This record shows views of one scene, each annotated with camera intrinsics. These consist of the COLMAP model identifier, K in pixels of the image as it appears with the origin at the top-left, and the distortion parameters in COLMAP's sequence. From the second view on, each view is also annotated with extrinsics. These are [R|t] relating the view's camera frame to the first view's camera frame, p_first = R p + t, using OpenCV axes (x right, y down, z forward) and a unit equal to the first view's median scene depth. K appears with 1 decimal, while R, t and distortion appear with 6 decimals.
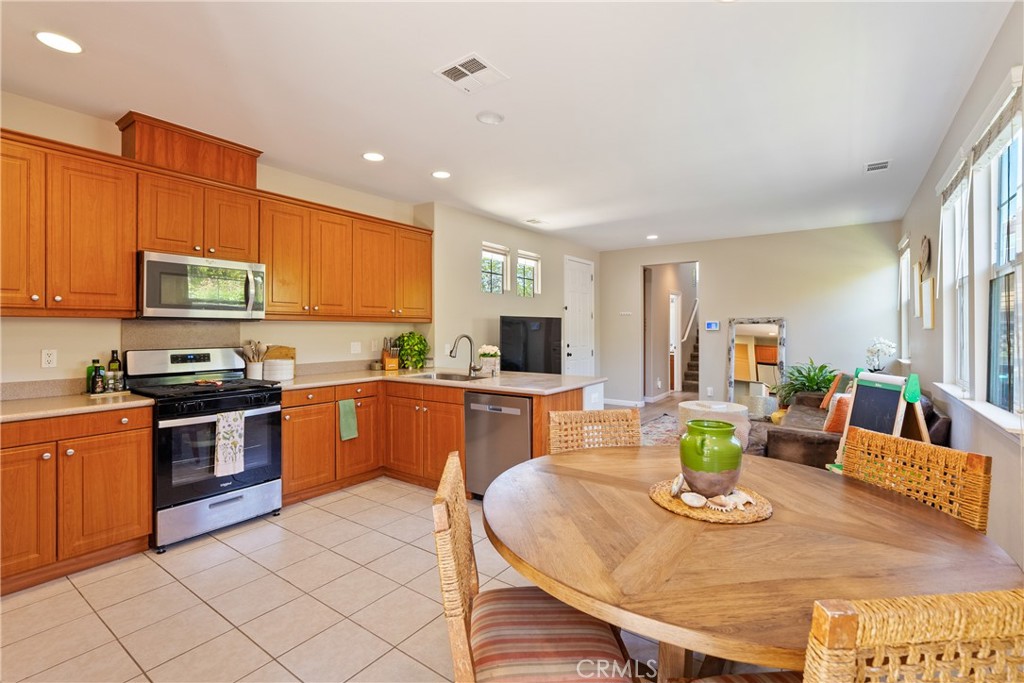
lens RADIAL K [[464.4, 0, 508.4], [0, 464.4, 328.7], [0, 0, 1]] dist [-0.008590, 0.003909]
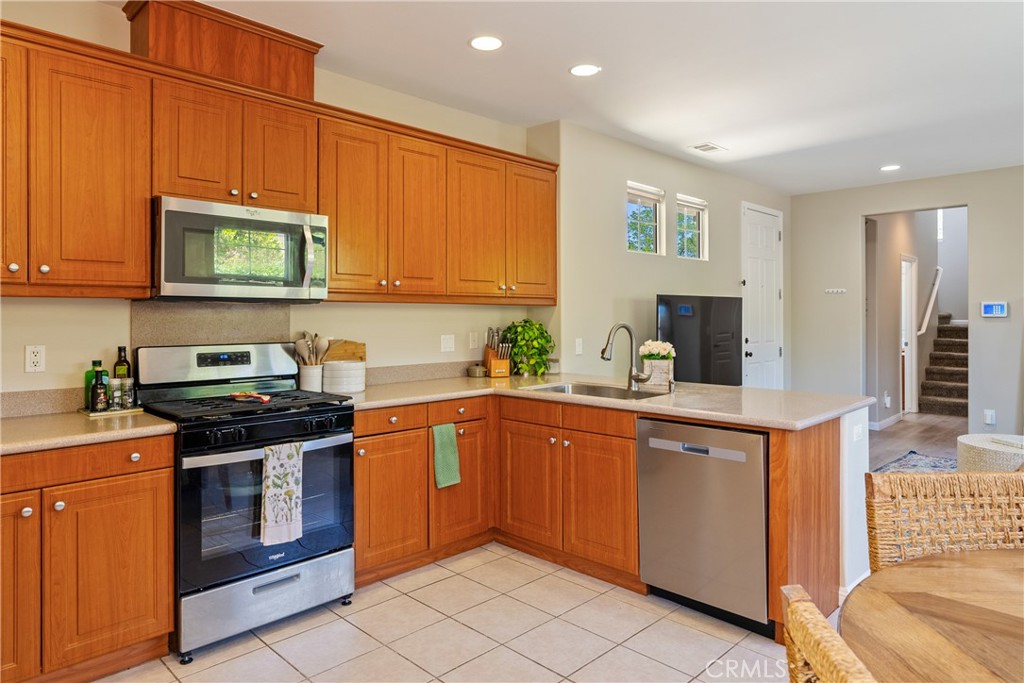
lens RADIAL K [[631.0, 0, 506.6], [0, 631.0, 315.8], [0, 0, 1]] dist [-0.005263, 0.005282]
pose [[0.987122, -0.000911, -0.159964, -0.118103], [0.001107, 0.999999, 0.001139, 0.001080], [0.159963, -0.001301, 0.987122, 0.143073]]
